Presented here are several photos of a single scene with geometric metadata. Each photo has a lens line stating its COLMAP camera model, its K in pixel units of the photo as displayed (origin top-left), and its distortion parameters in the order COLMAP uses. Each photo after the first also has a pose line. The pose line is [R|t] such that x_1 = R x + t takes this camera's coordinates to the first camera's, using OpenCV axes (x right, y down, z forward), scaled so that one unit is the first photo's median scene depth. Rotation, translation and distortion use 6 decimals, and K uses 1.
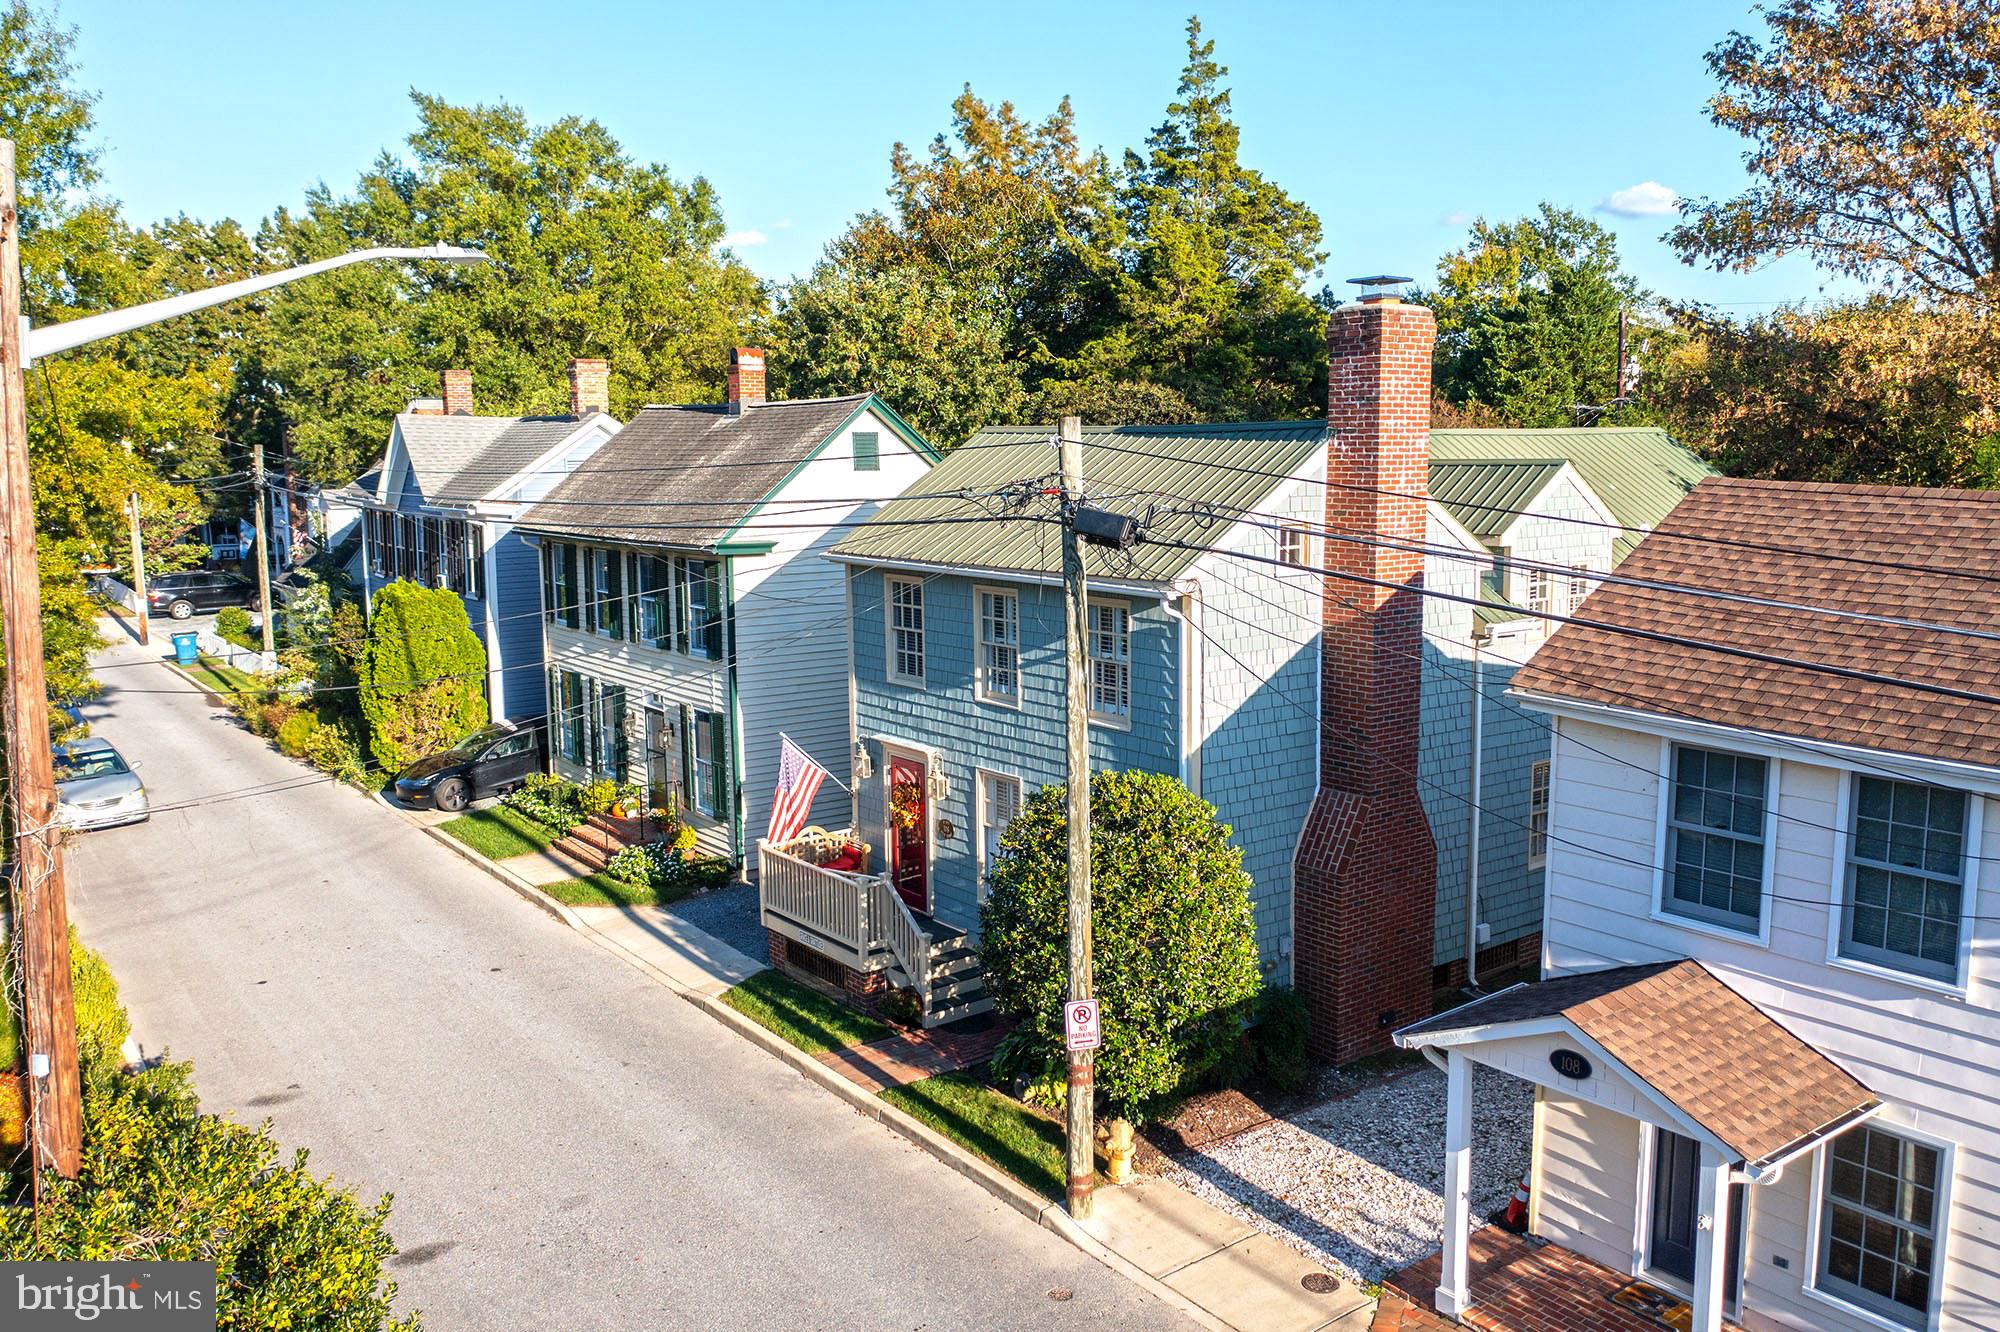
lens RADIAL K [[1605.8, 0, 1007.3], [0, 1605.8, 668.3], [0, 0, 1]] dist [-0.020451, 0.025497]
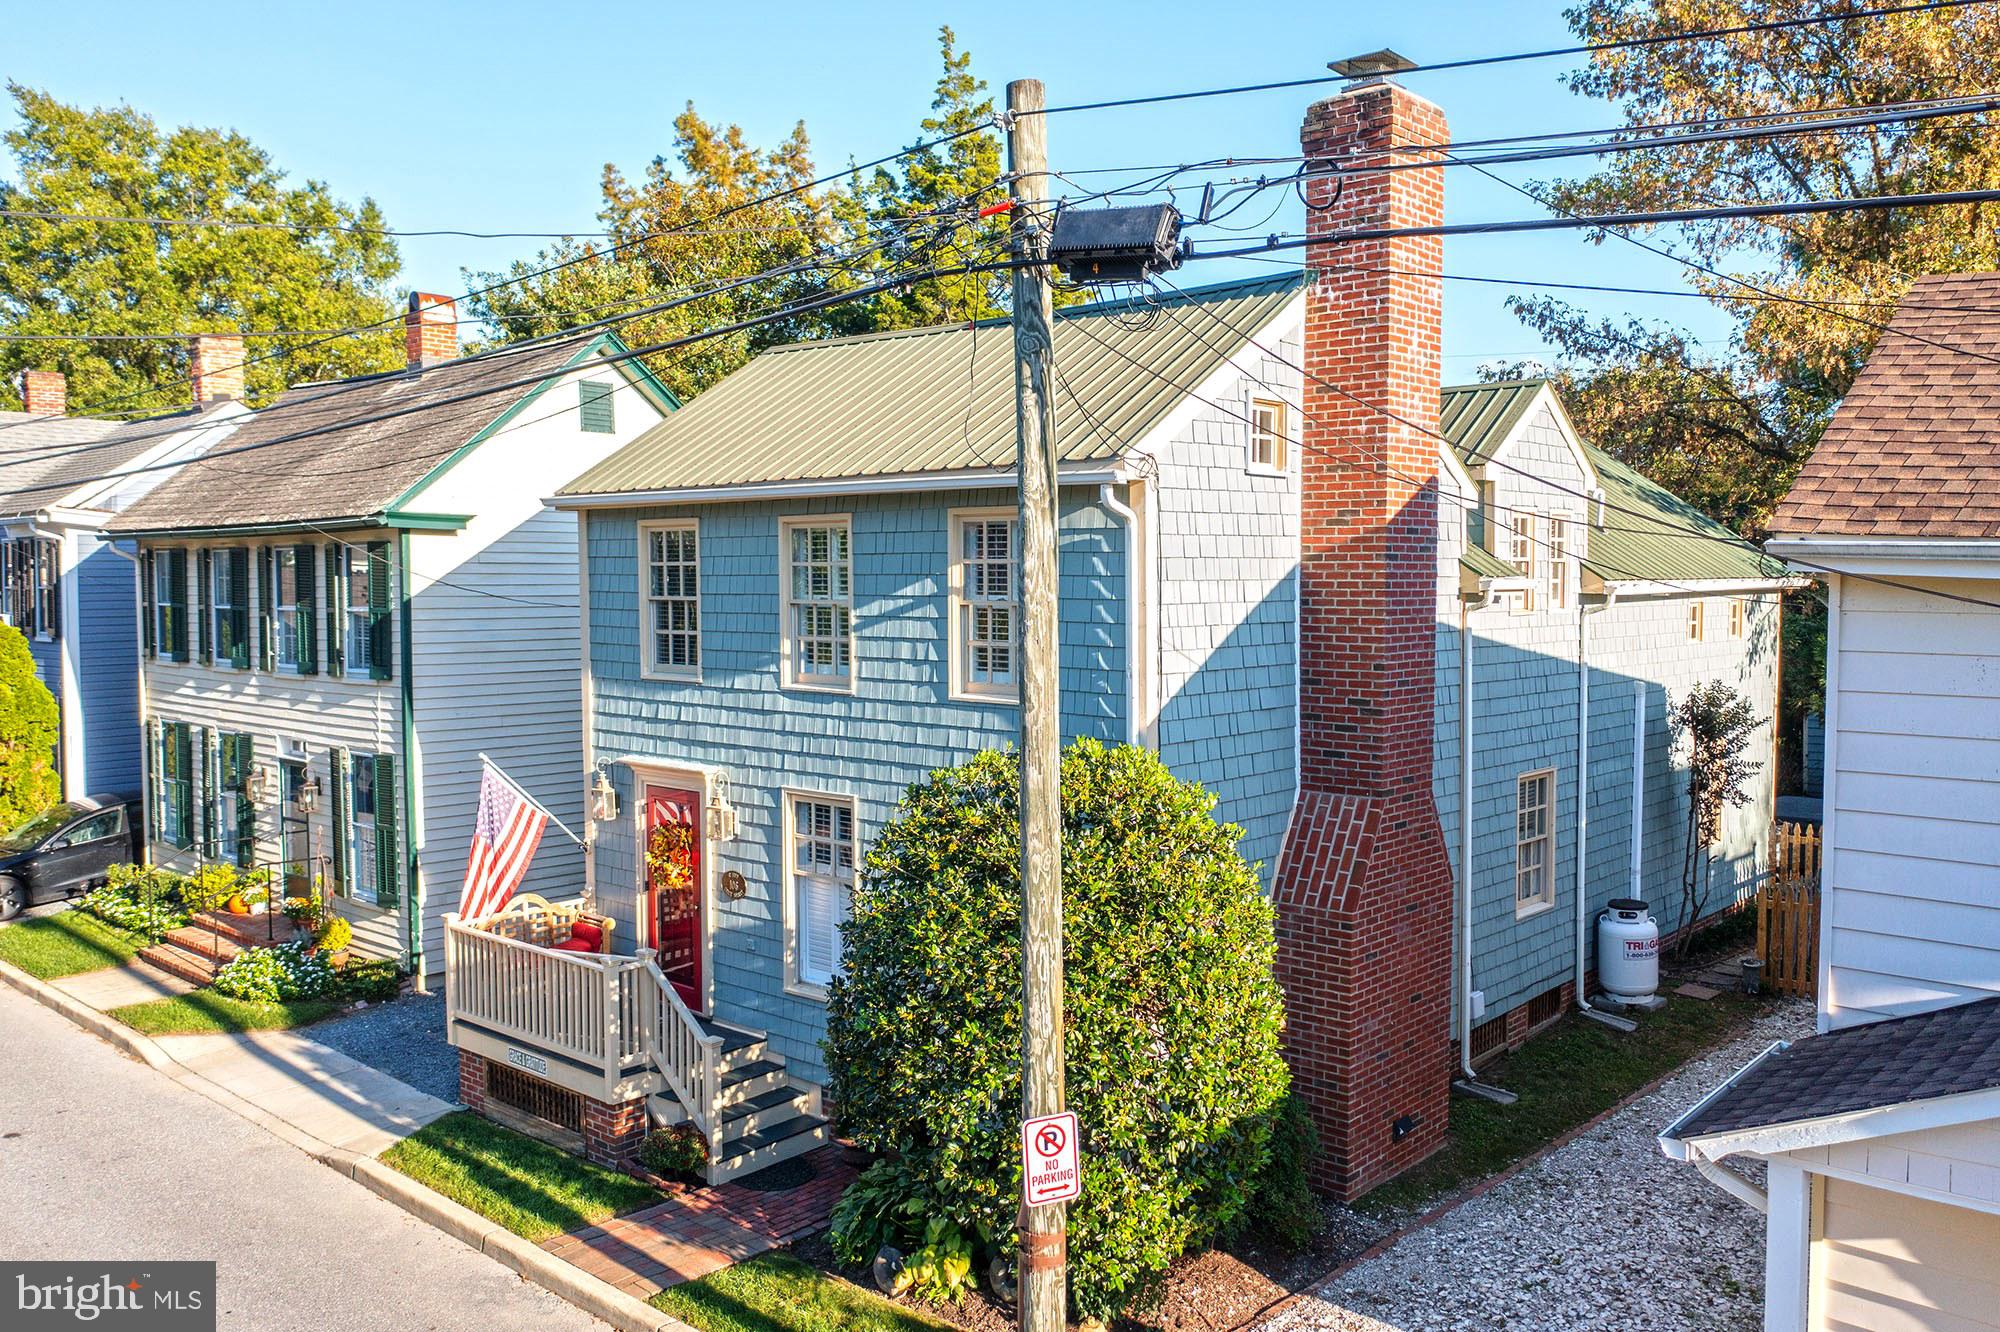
lens RADIAL K [[1605.8, 0, 1006.8], [0, 1605.8, 668.0], [0, 0, 1]] dist [-0.020451, 0.025497]
pose [[0.982252, -0.004685, 0.187510, -0.051249], [0.020608, 0.996331, -0.083060, 0.067005], [-0.186433, 0.085451, 0.978745, 0.302232]]
